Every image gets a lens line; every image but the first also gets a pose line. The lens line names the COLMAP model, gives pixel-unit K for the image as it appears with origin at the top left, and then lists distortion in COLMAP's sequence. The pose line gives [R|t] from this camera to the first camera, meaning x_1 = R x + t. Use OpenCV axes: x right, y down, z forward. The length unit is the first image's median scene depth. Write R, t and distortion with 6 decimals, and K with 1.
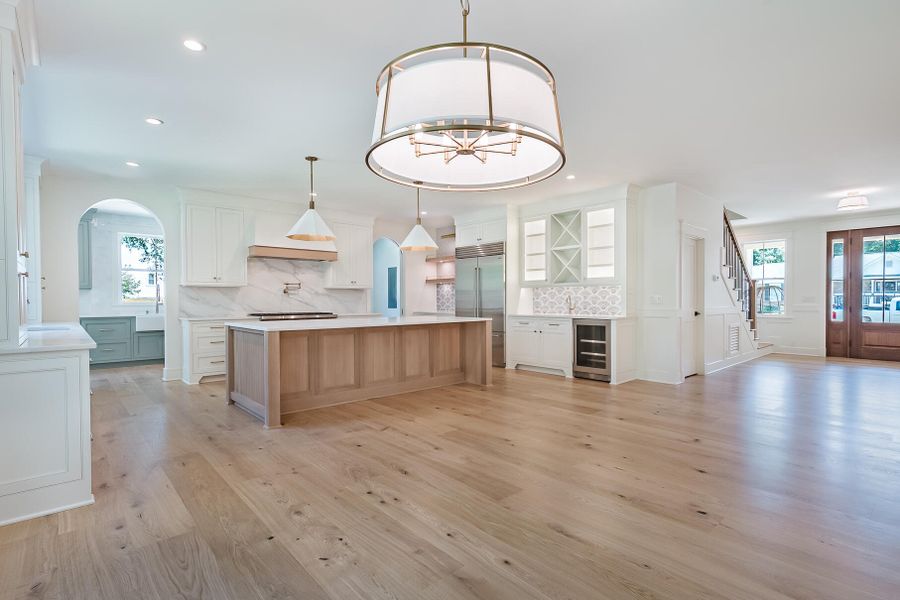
lens RADIAL K [[440.8, 0, 462.7], [0, 440.8, 305.9], [0, 0, 1]] dist [0.000035, 0.000425]
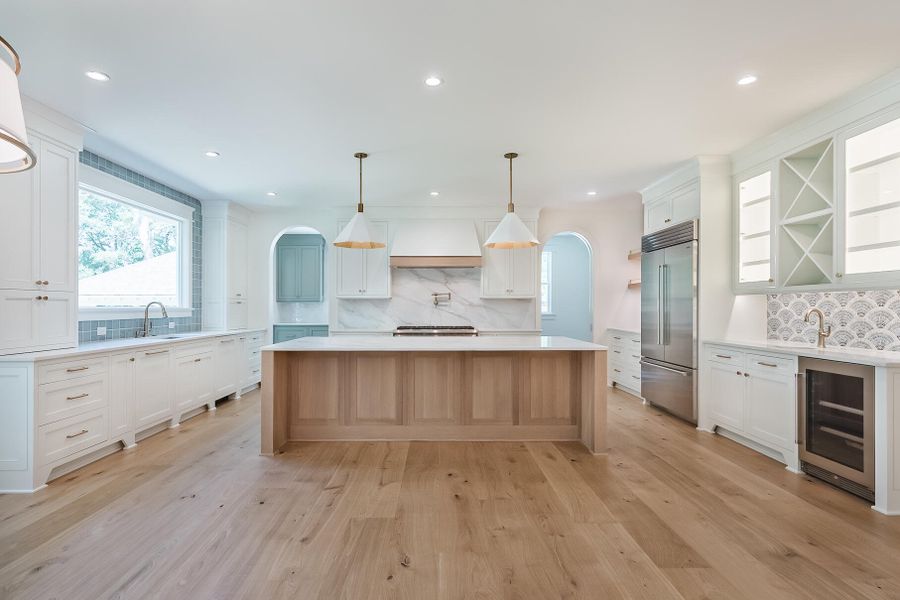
lens RADIAL K [[471.2, 0, 431.6], [0, 471.2, 307.3], [0, 0, 1]] dist [0.001333, -0.000041]
pose [[0.729327, 0.002881, -0.684159, 0.295216], [-0.009886, 0.999931, -0.006328, -0.018556], [0.684093, 0.011379, 0.729306, 0.298169]]
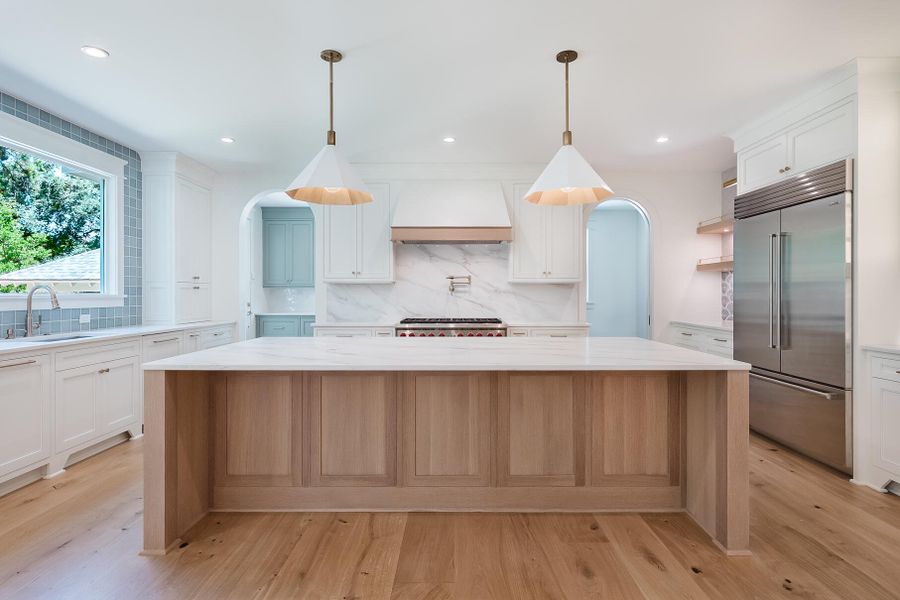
lens RADIAL K [[457.3, 0, 450.0], [0, 457.3, 300.0], [0, 0, 1]] dist [0.000391, 0.000010]
pose [[0.731455, 0.012775, -0.681770, 0.120104], [-0.010829, 0.999916, 0.007118, -0.020882], [0.681804, 0.002177, 0.731532, 0.491290]]
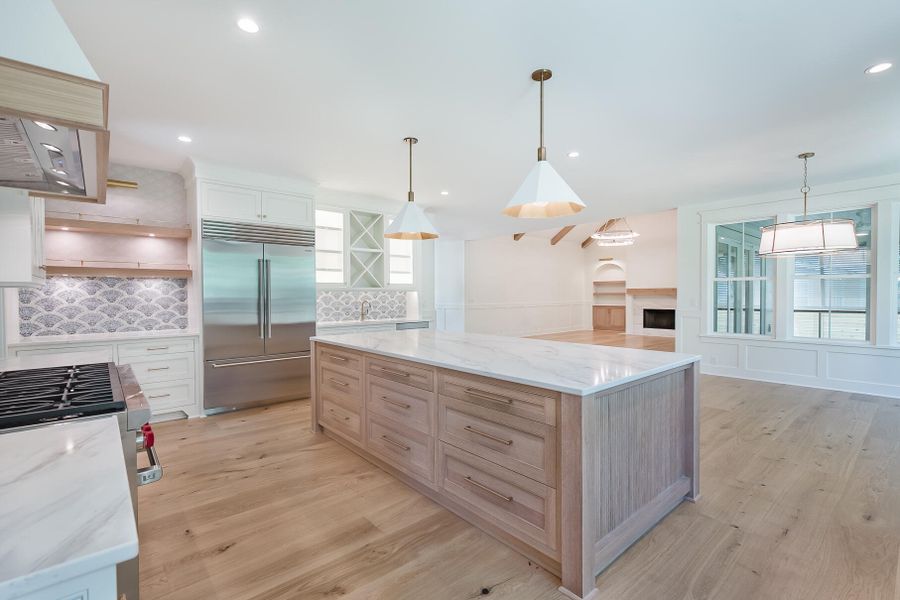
lens RADIAL K [[419.2, 0, 450.0], [0, 419.2, 300.0], [0, 0, 1]] dist [0.025952, 0.000100]
pose [[0.019262, 0.001932, 0.999813, -0.675865], [0.032600, 0.999465, -0.002560, -0.016277], [-0.999283, 0.032644, 0.019189, 0.812915]]
